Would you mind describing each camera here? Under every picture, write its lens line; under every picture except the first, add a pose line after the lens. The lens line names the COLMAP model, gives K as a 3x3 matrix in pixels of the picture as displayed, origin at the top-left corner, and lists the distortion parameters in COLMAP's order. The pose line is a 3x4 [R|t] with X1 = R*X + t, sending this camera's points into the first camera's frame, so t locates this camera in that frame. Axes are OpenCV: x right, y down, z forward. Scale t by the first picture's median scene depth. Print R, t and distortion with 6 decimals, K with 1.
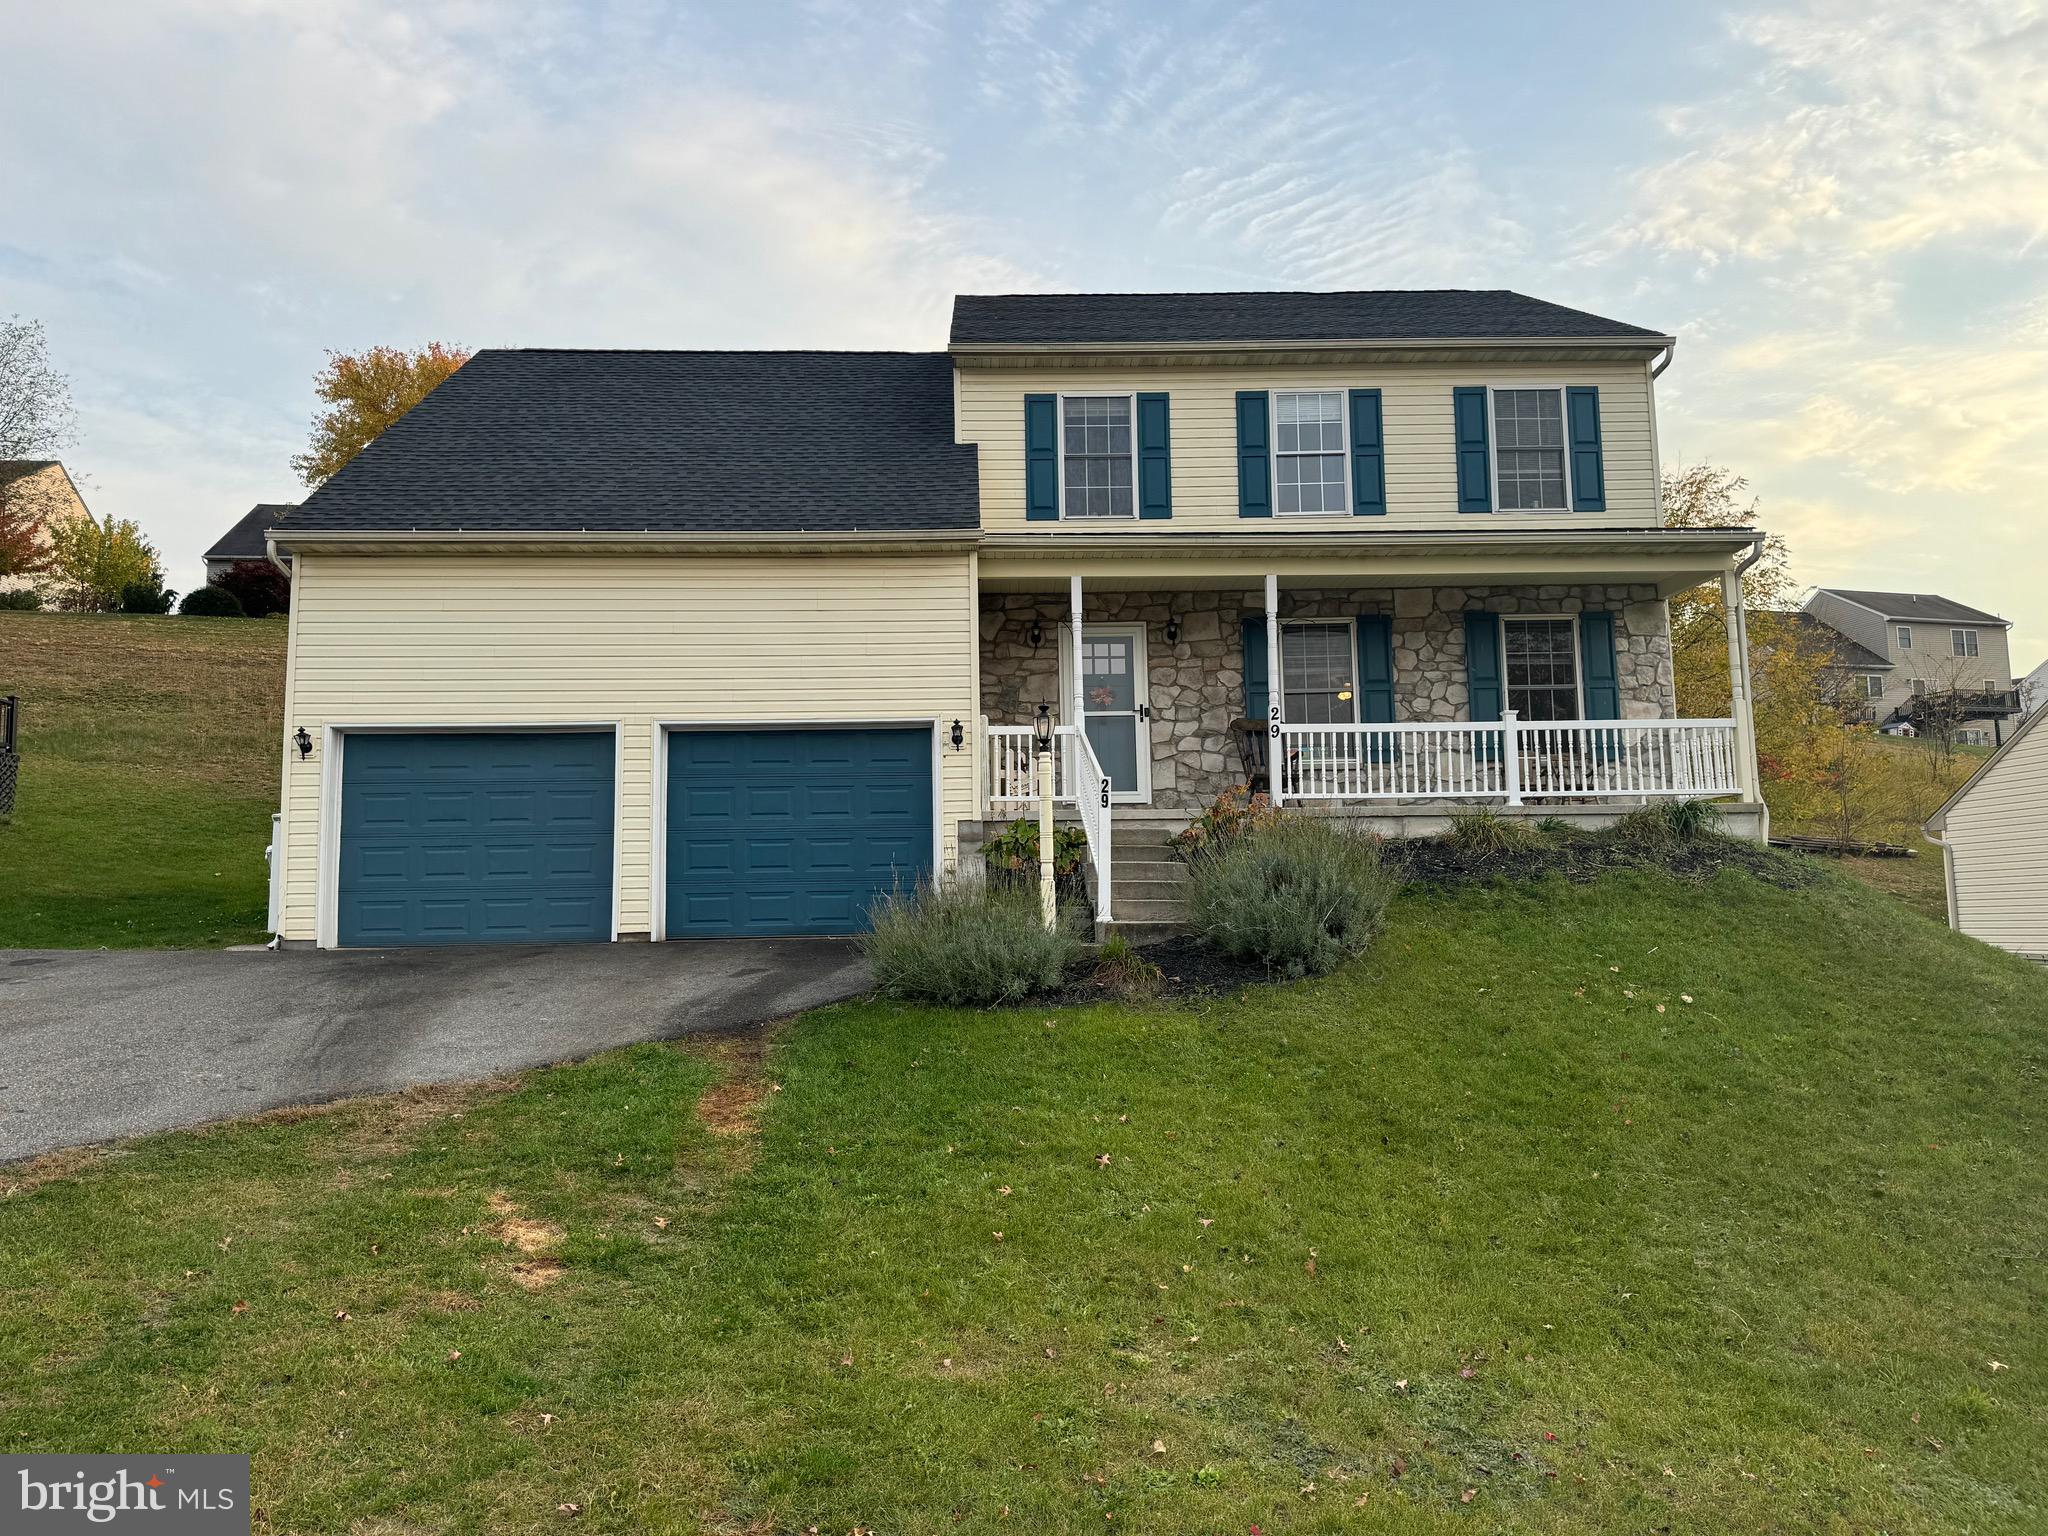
lens RADIAL K [[1445.5, 0, 1025.1], [0, 1445.5, 759.9], [0, 0, 1]] dist [0.050491, -0.055466]
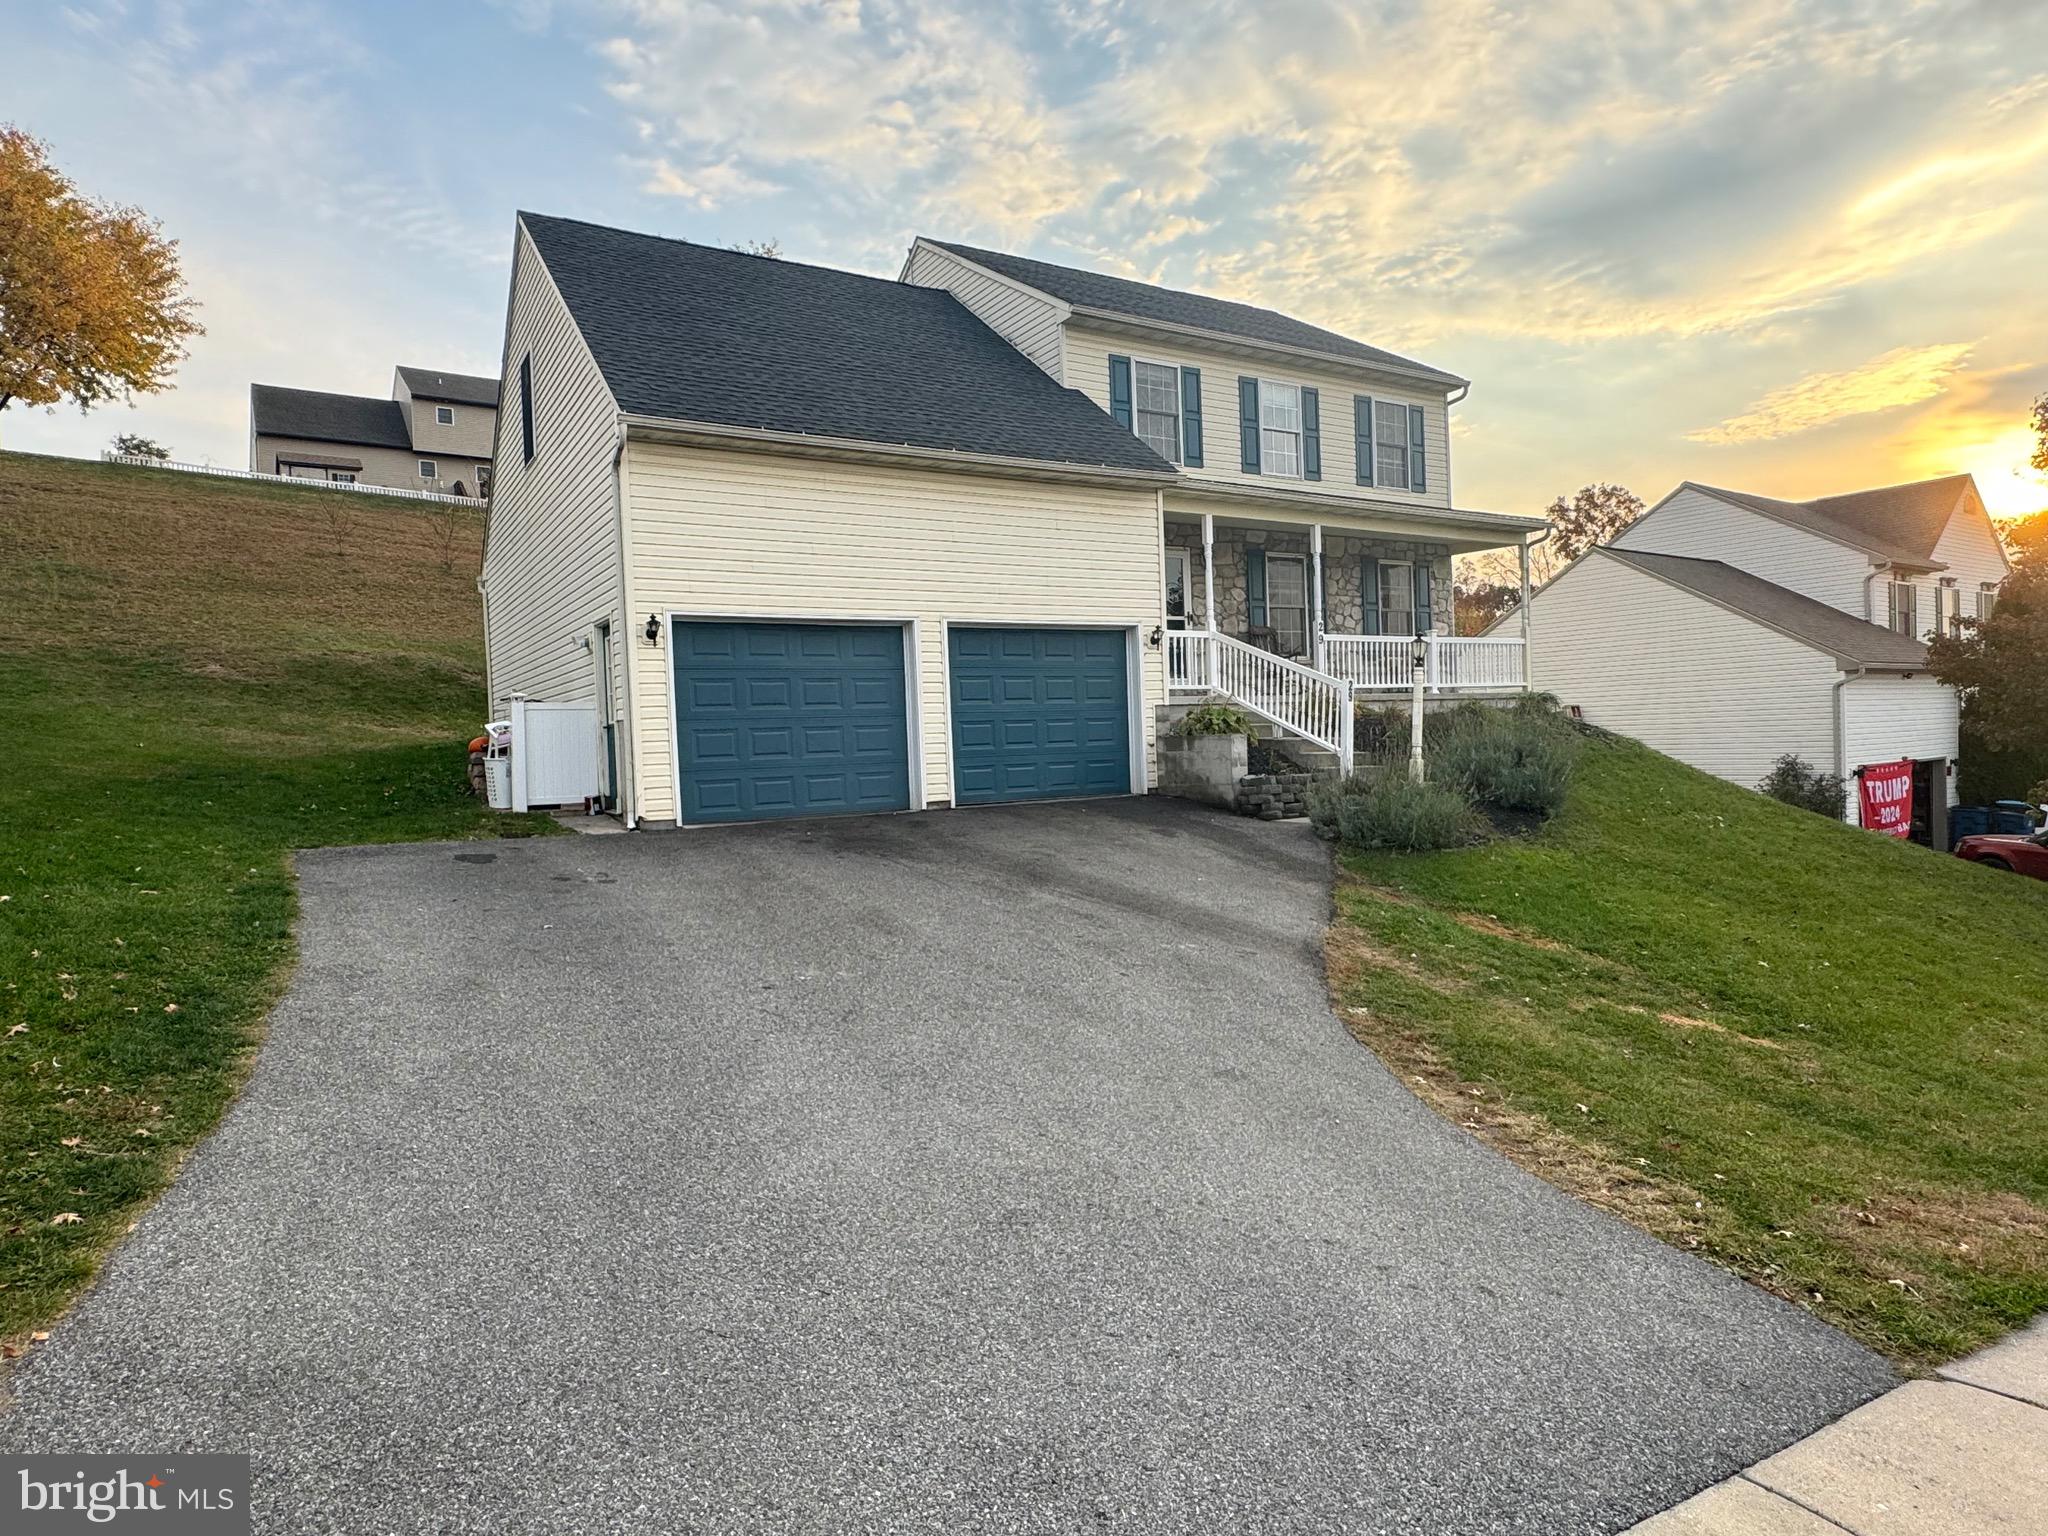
lens RADIAL K [[1199.3, 0, 1022.9], [0, 1199.3, 782.8], [0, 0, 1]] dist [-0.063468, -0.000185]
pose [[0.870532, -0.032255, 0.491053, -0.585346], [-0.035890, 0.991031, 0.128721, -0.018887], [-0.490801, -0.129680, 0.861567, 0.119163]]
